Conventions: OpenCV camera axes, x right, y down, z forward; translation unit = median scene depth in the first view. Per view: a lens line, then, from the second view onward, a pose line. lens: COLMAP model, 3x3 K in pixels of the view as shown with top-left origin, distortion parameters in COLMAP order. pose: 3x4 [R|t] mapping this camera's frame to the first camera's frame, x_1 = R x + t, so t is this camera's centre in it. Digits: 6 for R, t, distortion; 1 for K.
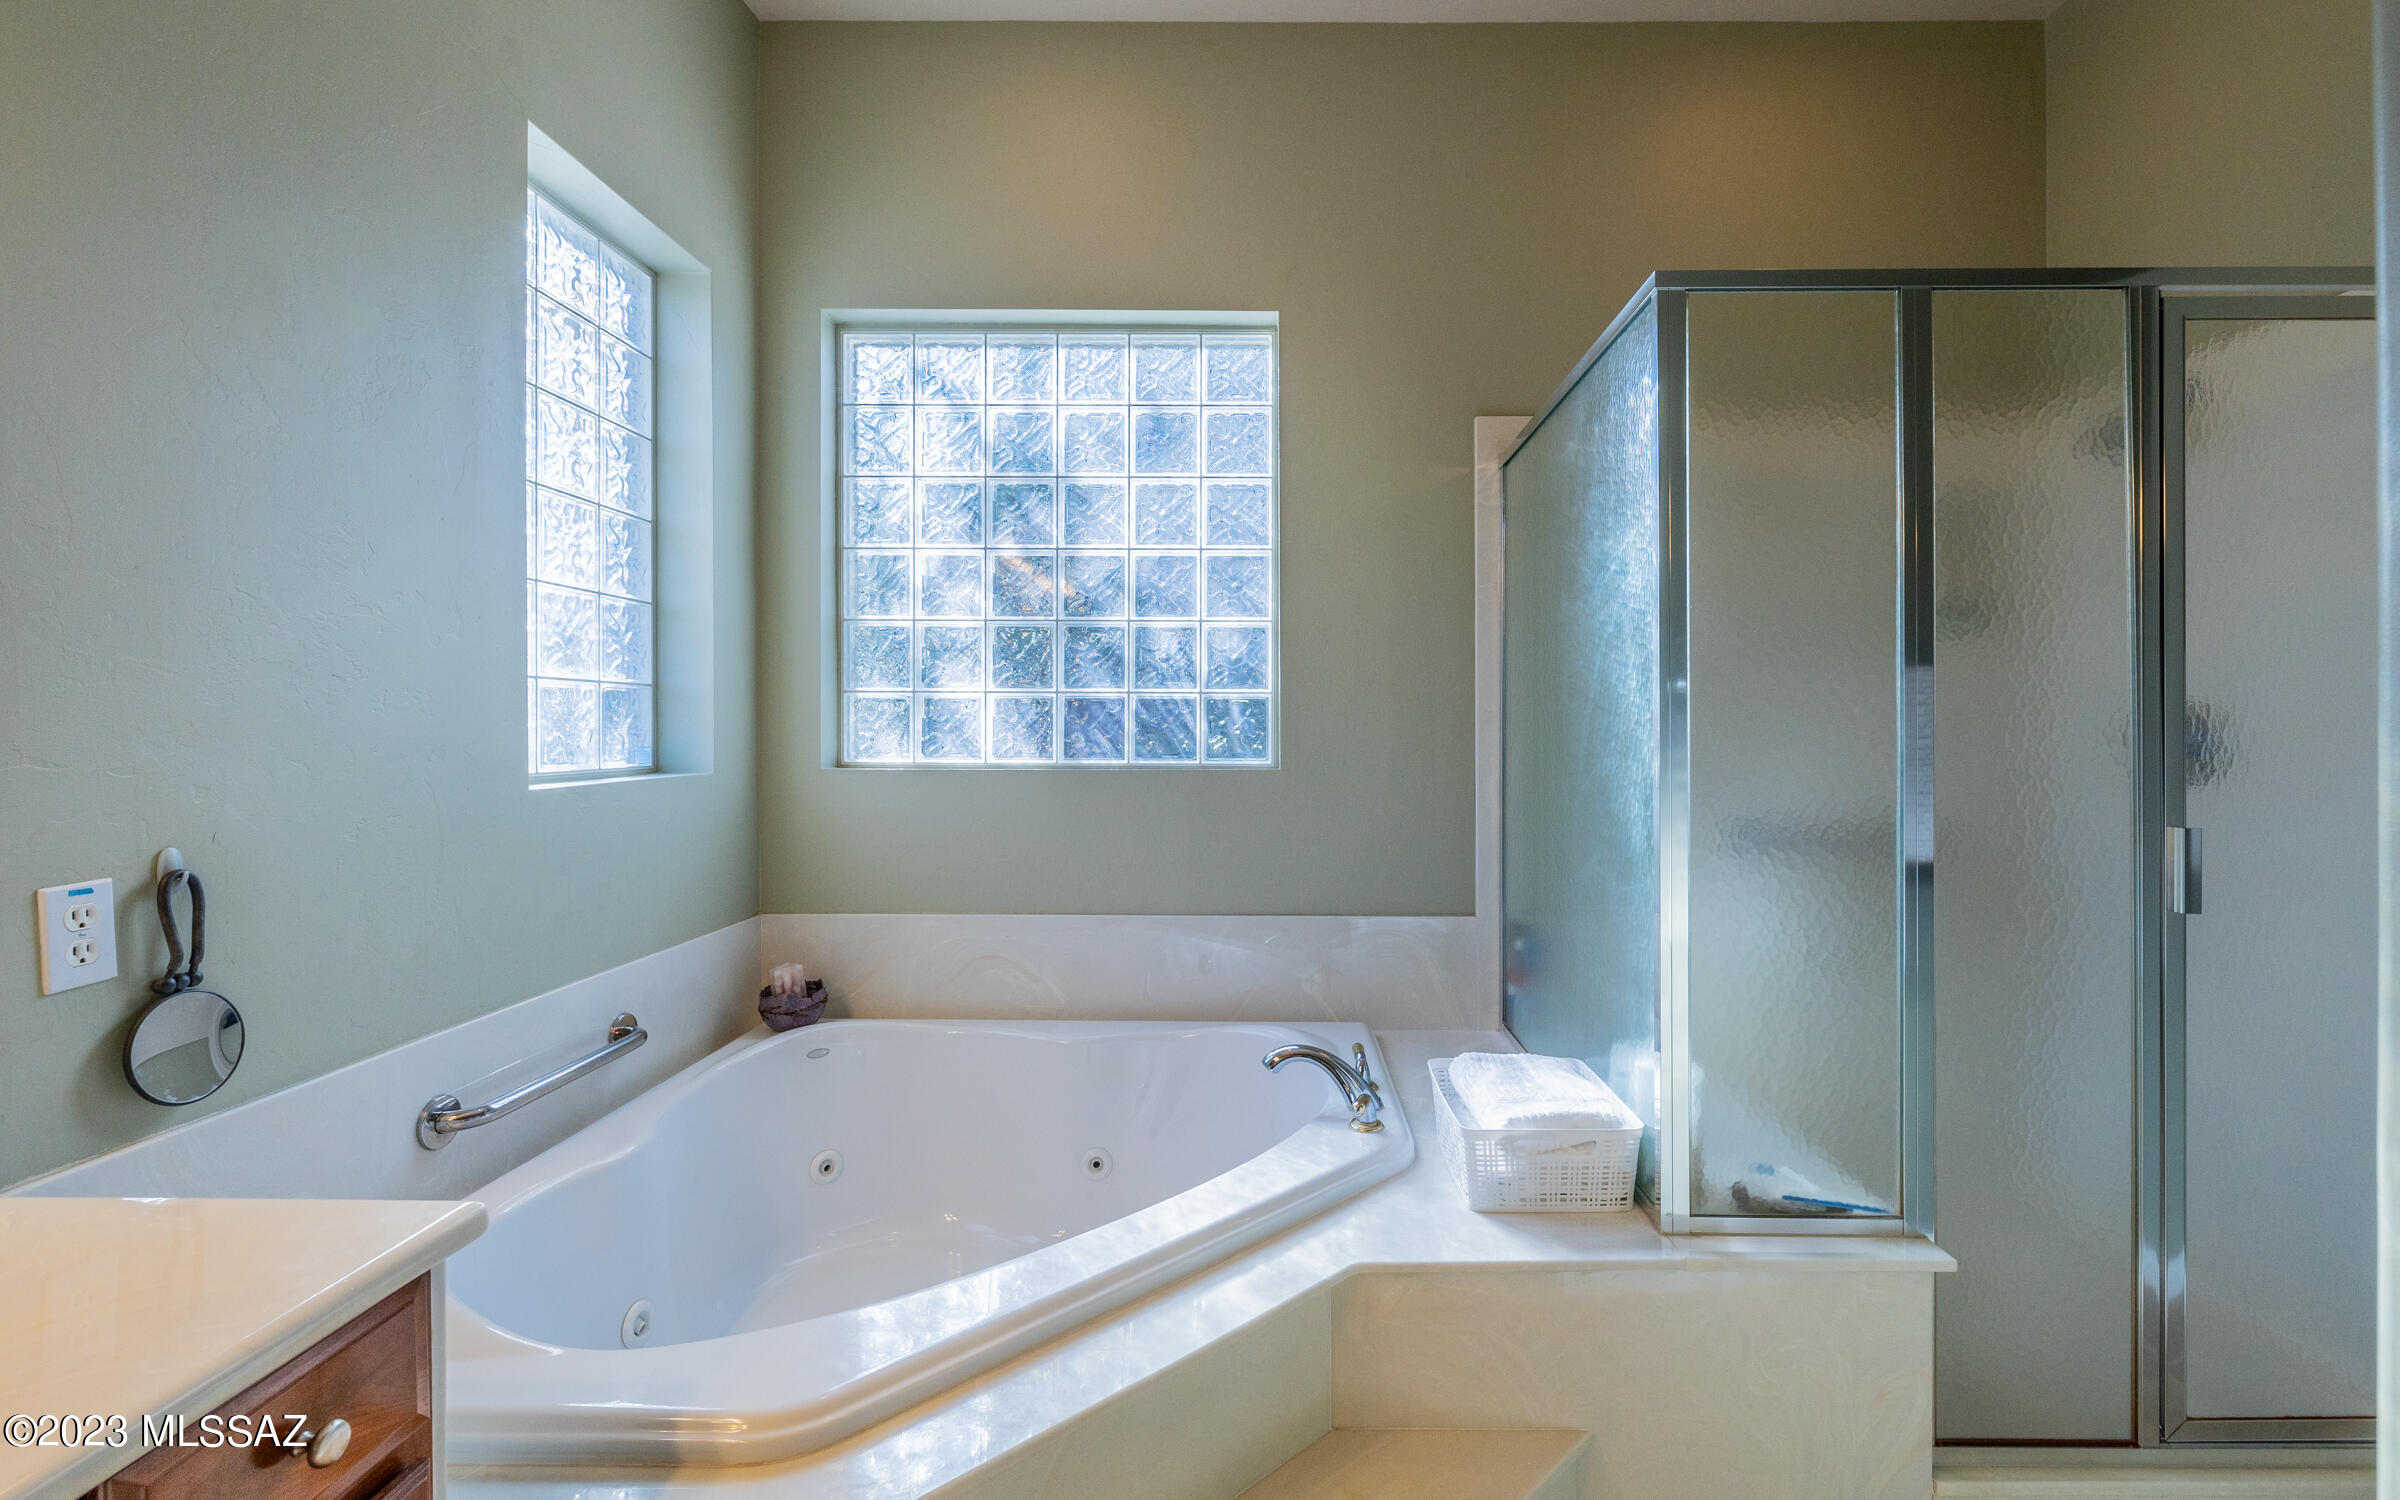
lens RADIAL K [[1034.3, 0, 1244.2], [0, 1034.3, 741.6], [0, 0, 1]] dist [0.000265, 0.000071]
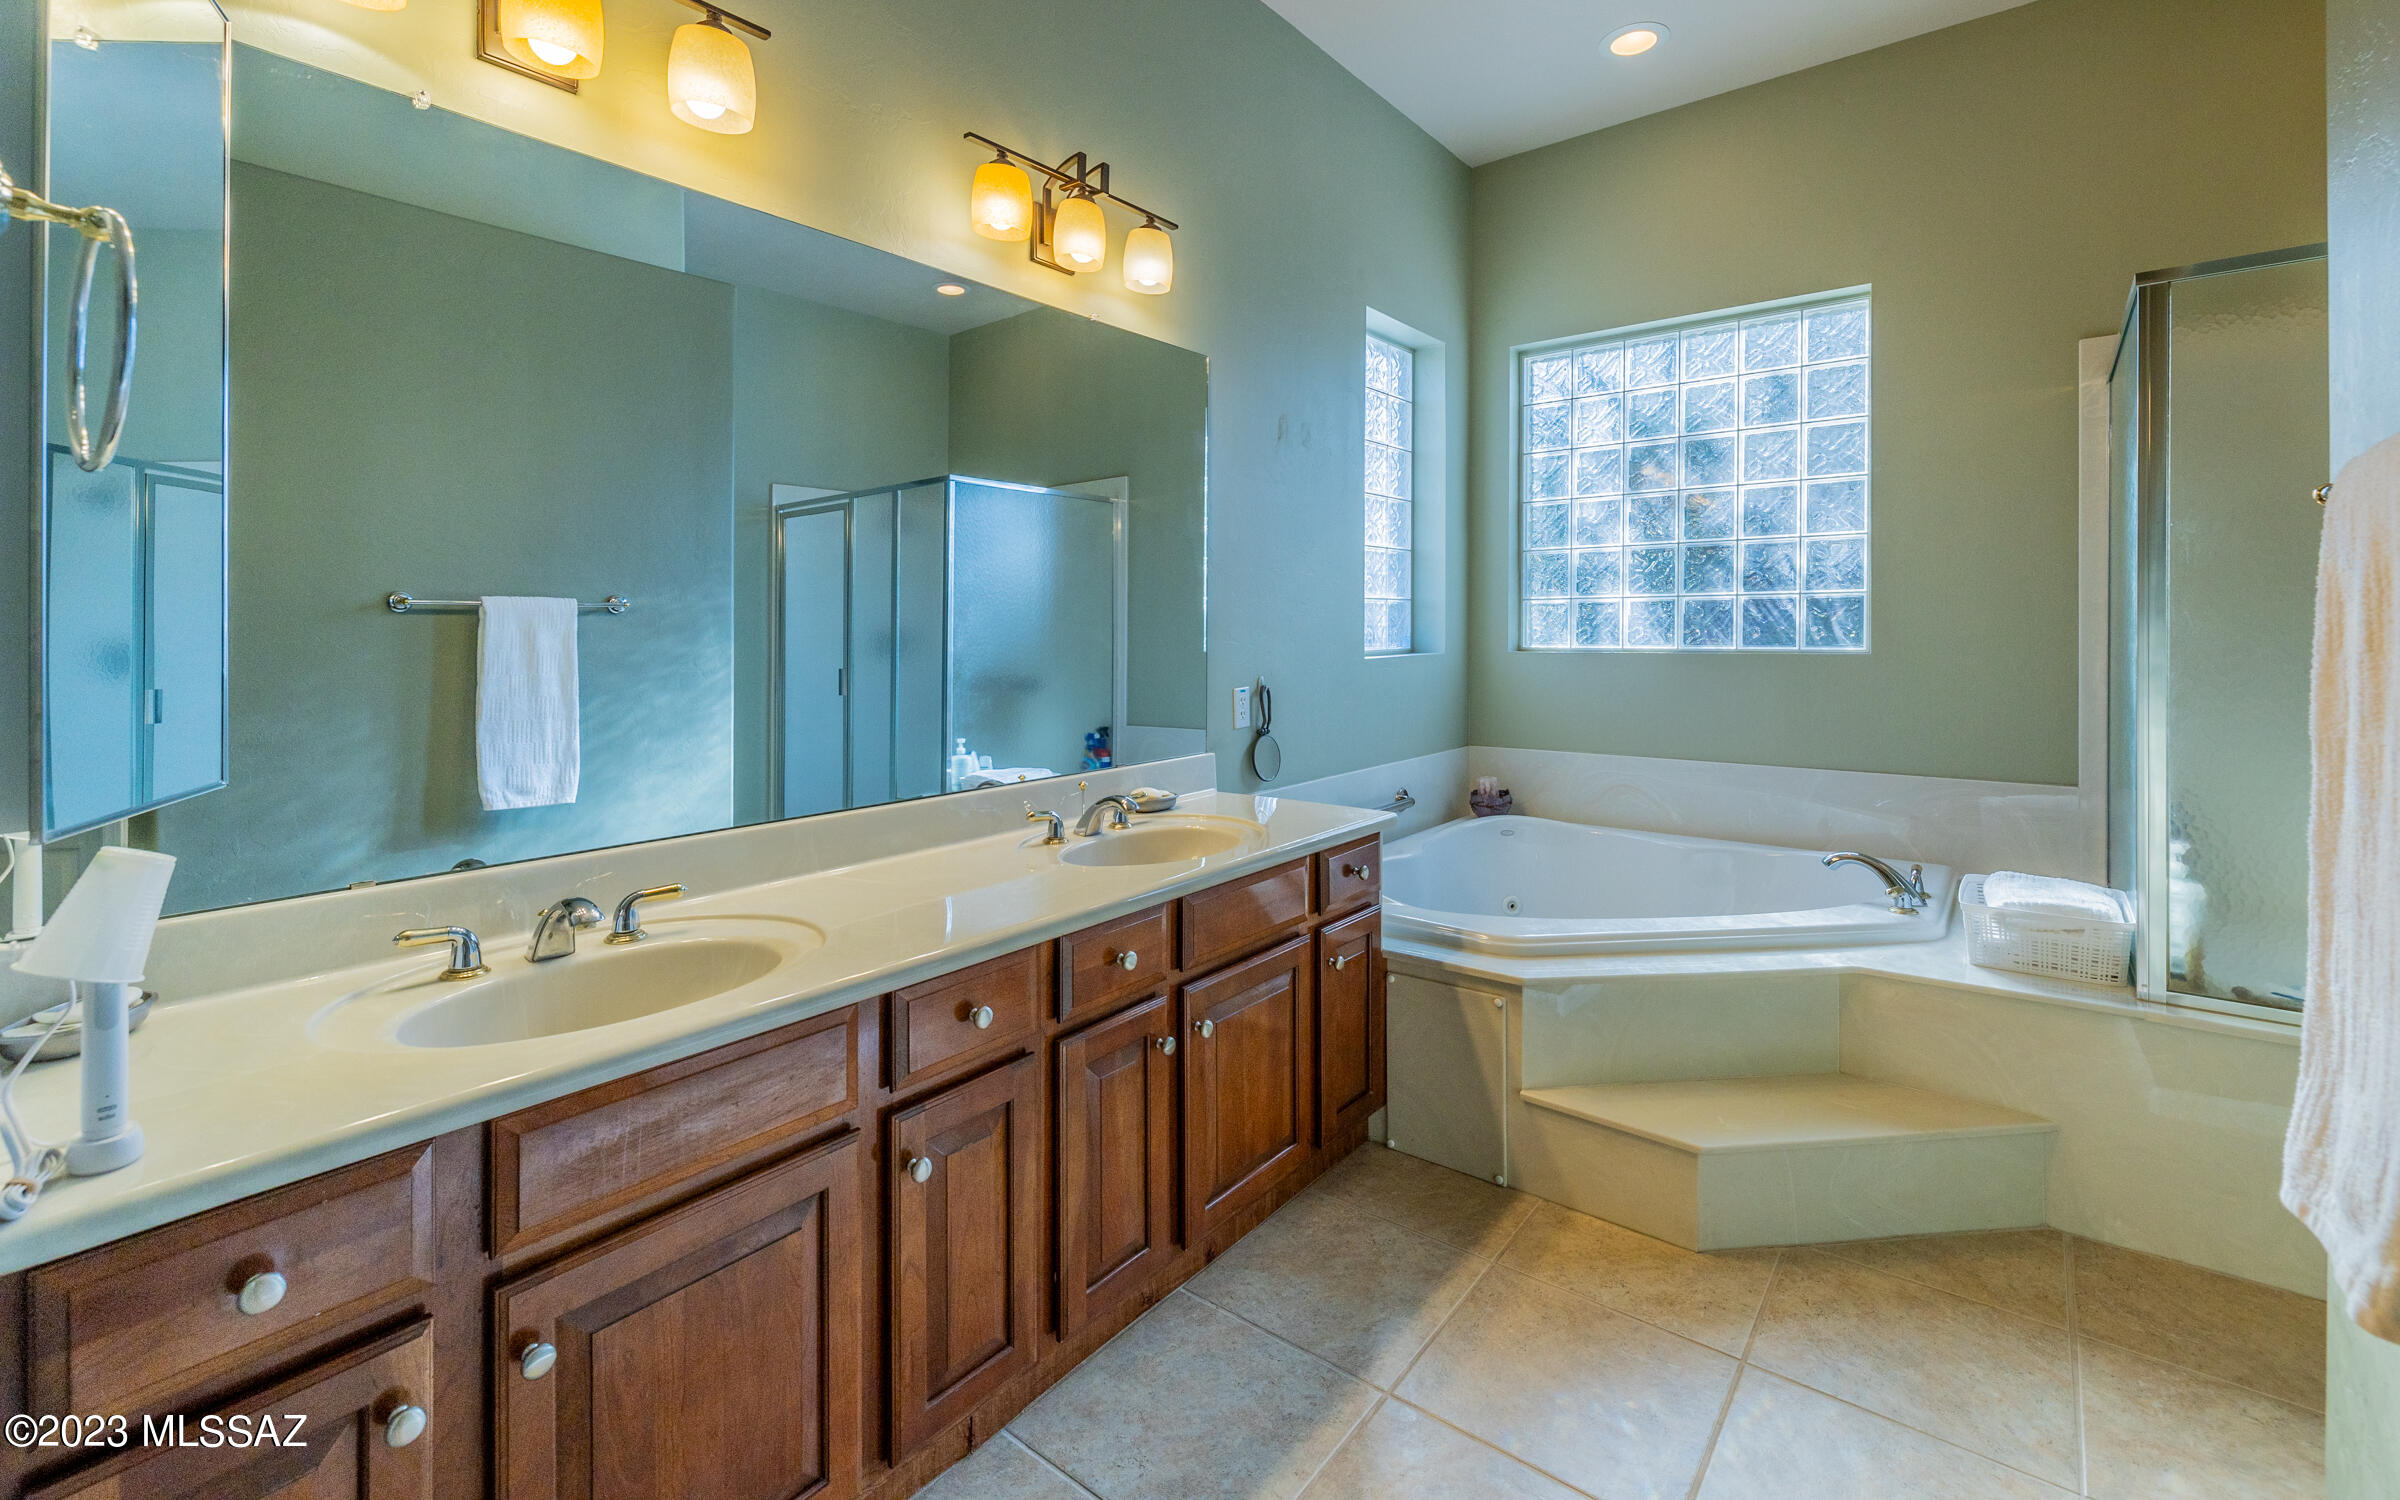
lens RADIAL K [[1027.9, 0, 1187.7], [0, 1027.9, 671.0], [0, 0, 1]] dist [-0.003982, 0.000013]
pose [[0.784236, 0.016287, -0.620248, 0.155246], [0.003723, 0.999514, 0.030953, 0.006396], [0.620451, -0.026584, 0.783794, -0.468218]]
